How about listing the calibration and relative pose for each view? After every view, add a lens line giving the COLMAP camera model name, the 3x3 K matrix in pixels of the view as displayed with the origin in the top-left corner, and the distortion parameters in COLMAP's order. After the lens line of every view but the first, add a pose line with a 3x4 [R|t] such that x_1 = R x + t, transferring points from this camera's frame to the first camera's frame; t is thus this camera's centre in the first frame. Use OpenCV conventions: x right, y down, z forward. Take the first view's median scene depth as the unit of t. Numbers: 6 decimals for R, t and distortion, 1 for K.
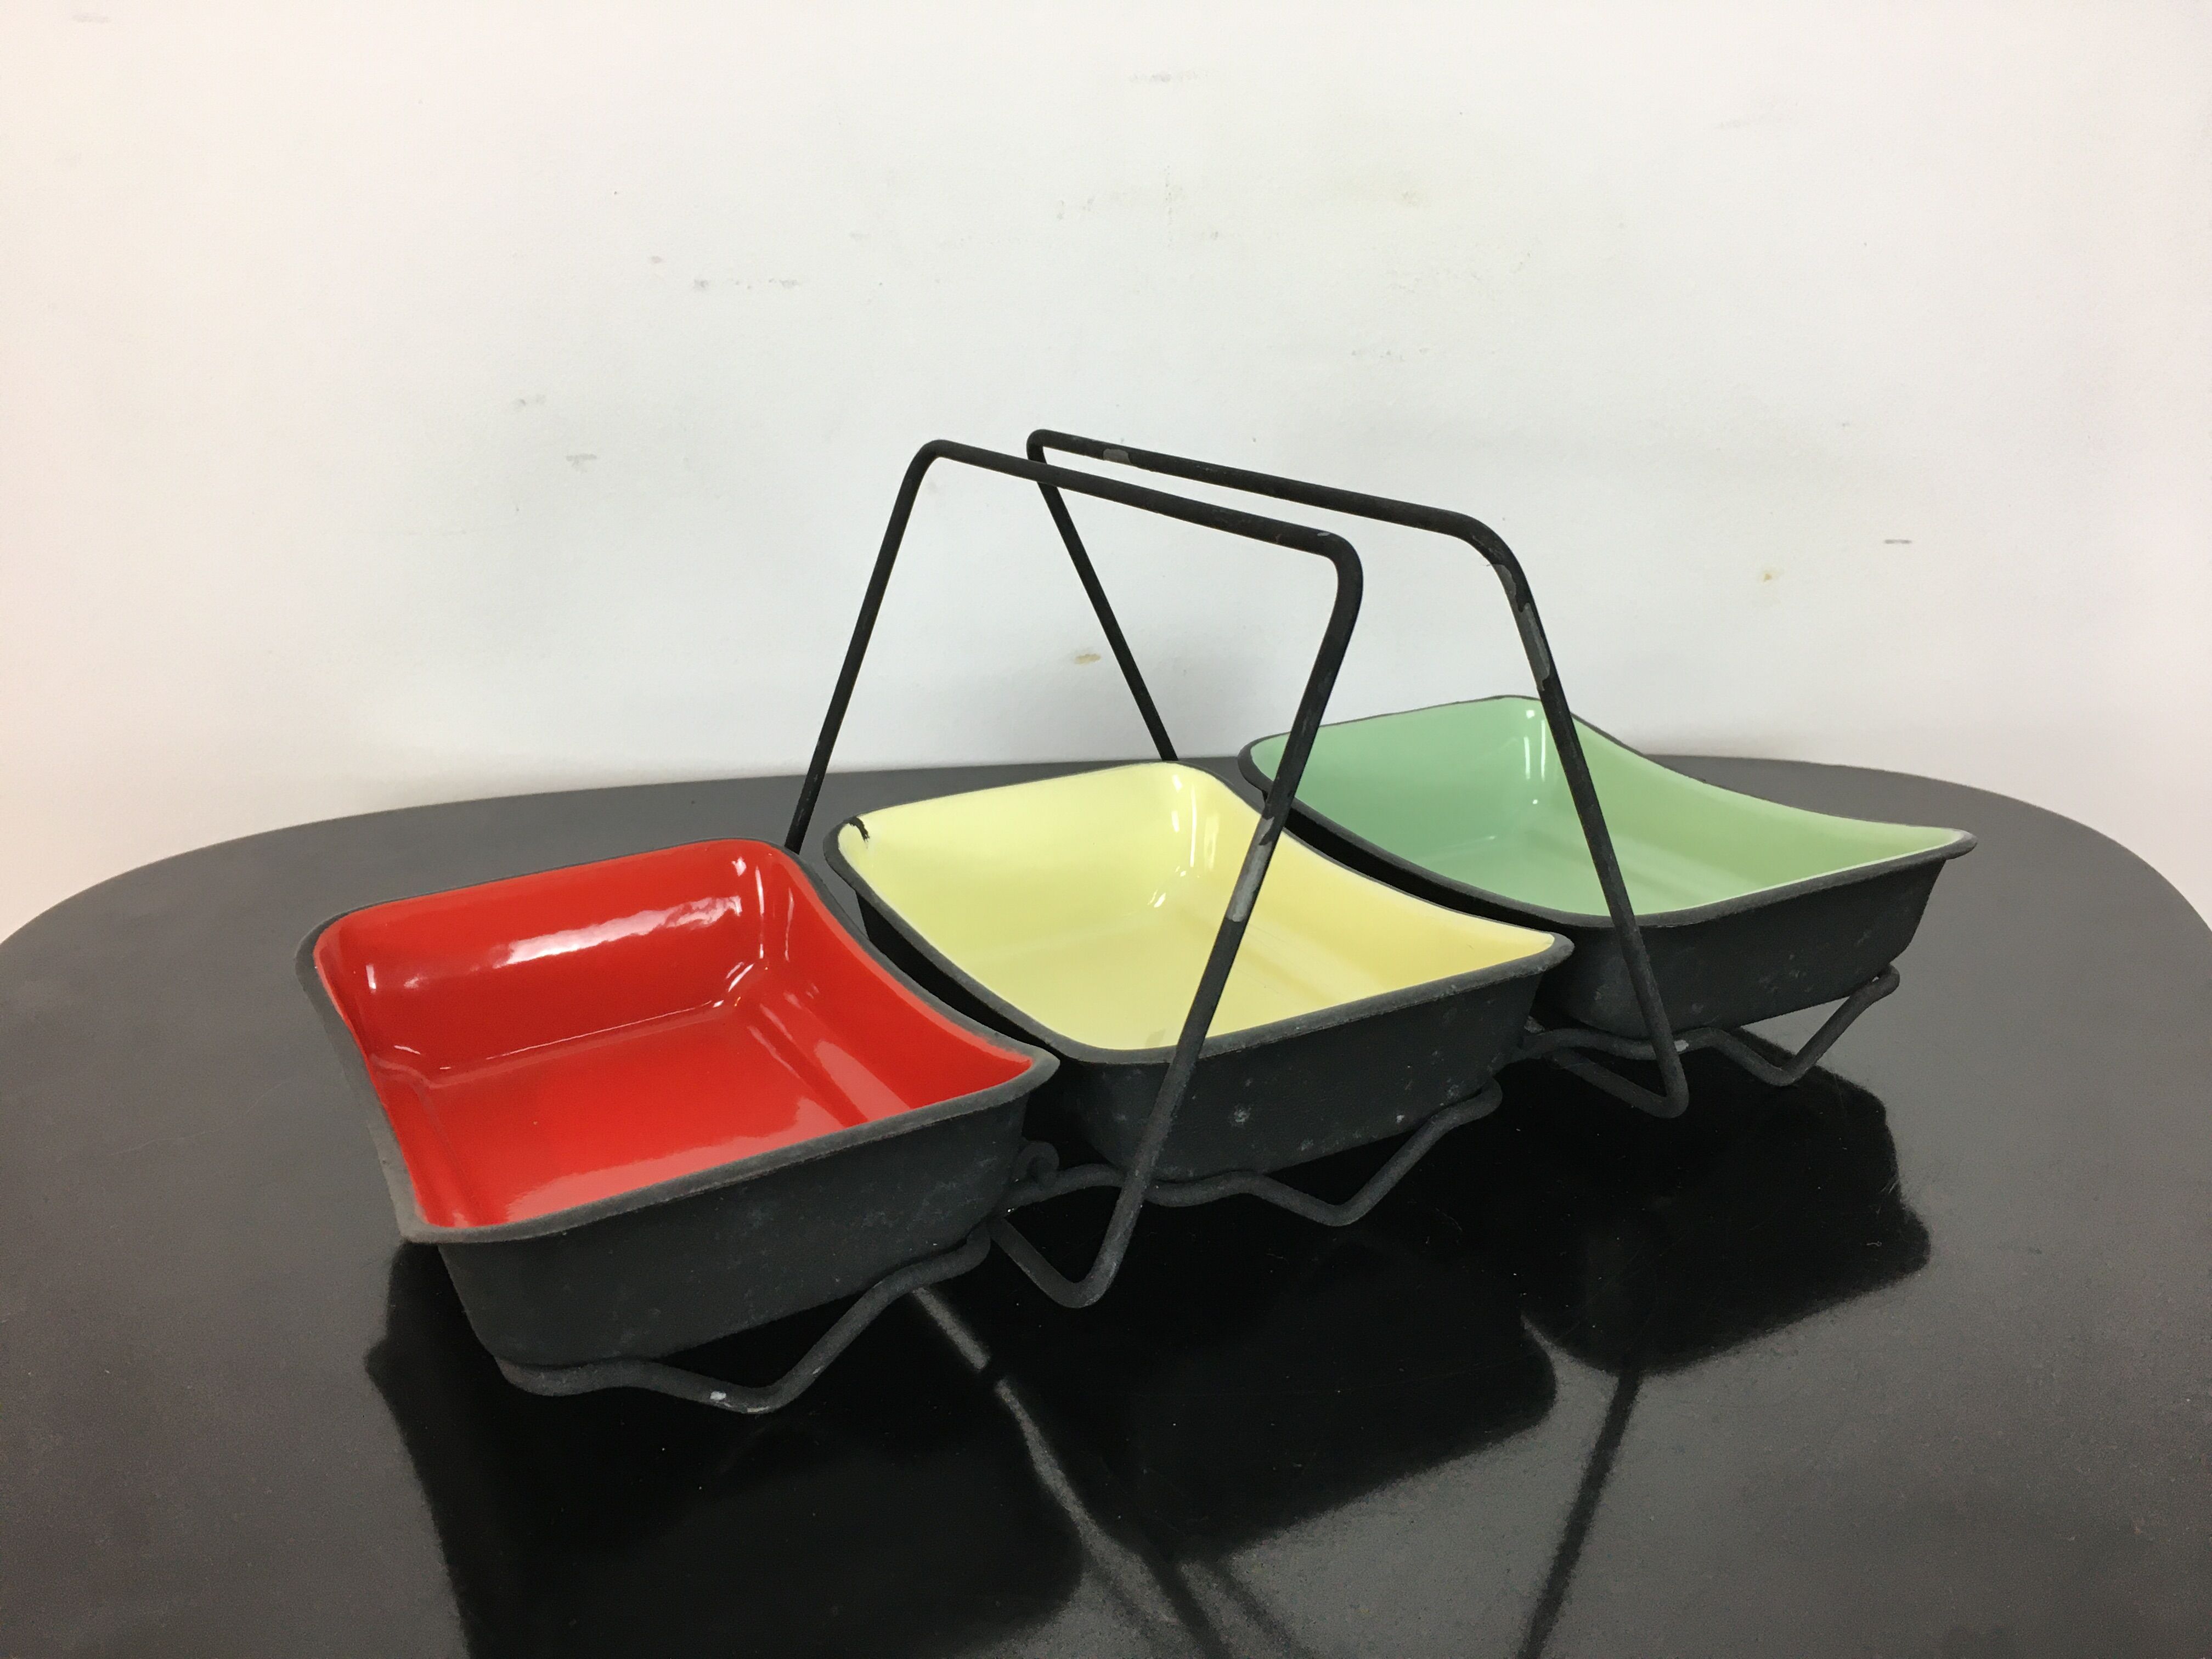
lens RADIAL K [[1859.3, 0, 1111.9], [0, 1859.3, 842.0], [0, 0, 1]] dist [0.002194, 0.002834]
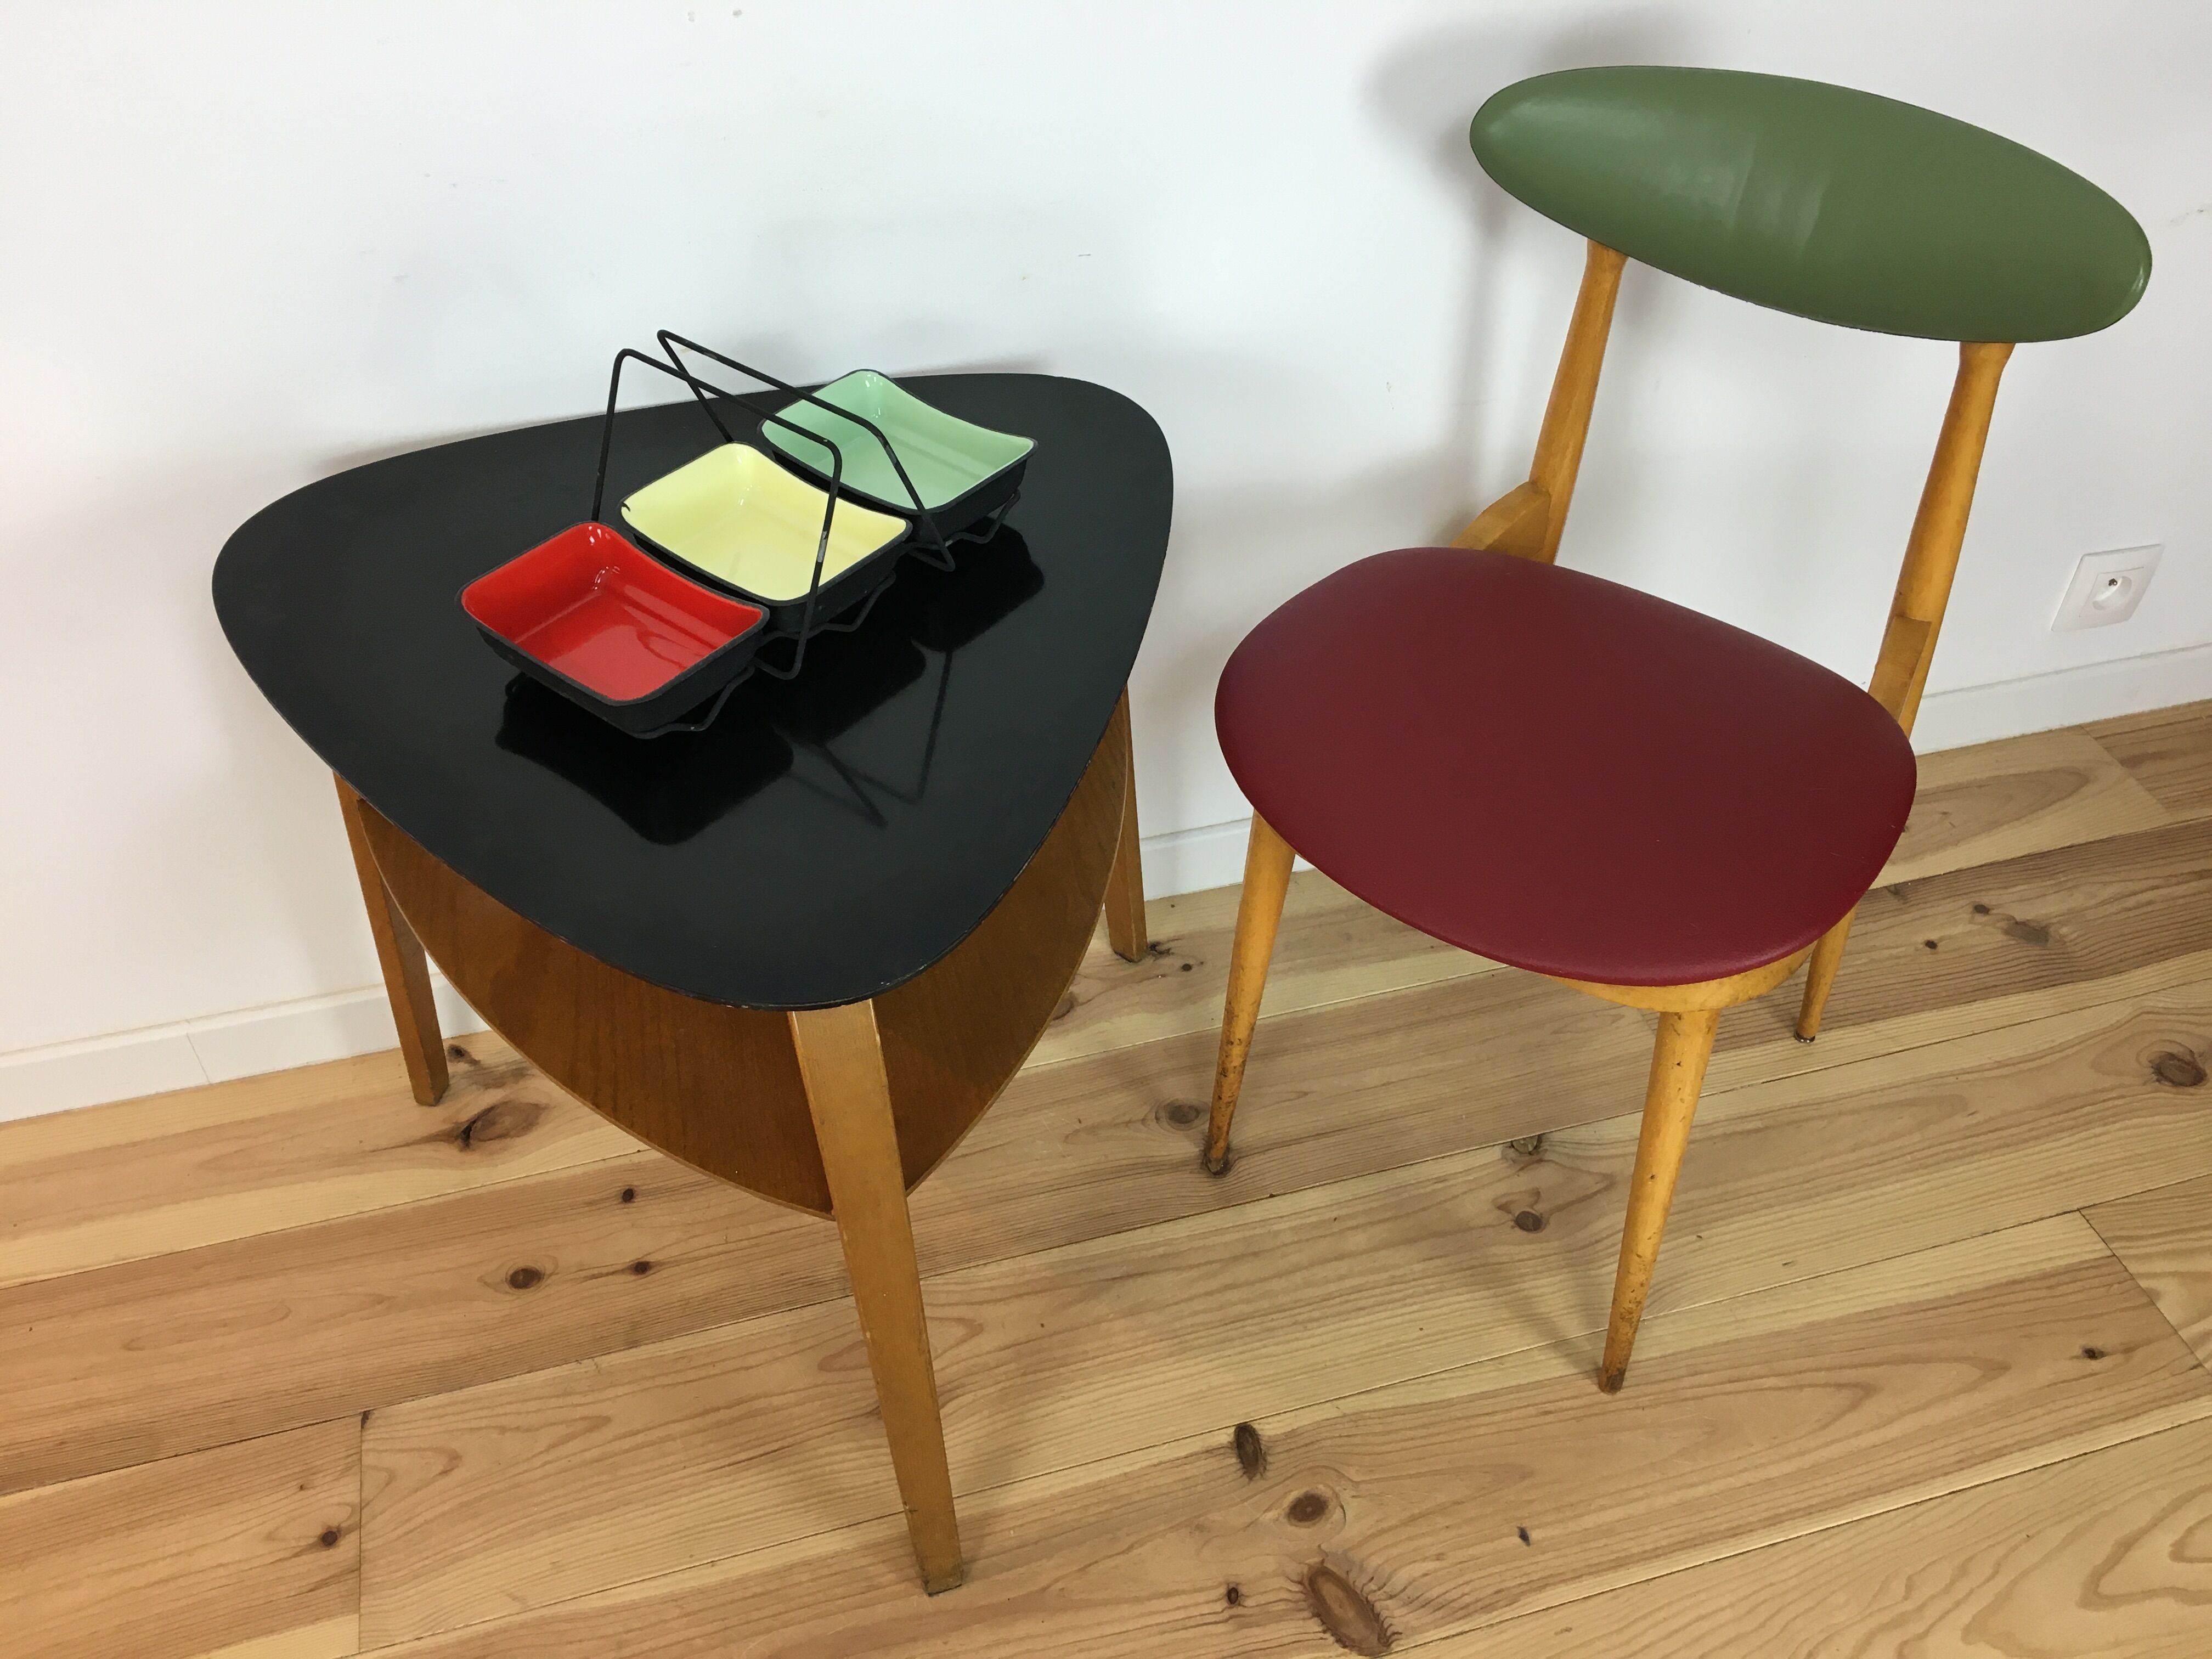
lens RADIAL K [[1859.3, 0, 1111.9], [0, 1859.3, 842.0], [0, 0, 1]] dist [0.002194, 0.002834]
pose [[0.923684, -0.251630, 0.288947, -0.435114], [0.107419, 0.893947, 0.435108, -0.734857], [-0.367790, -0.370864, 0.852755, -1.817982]]
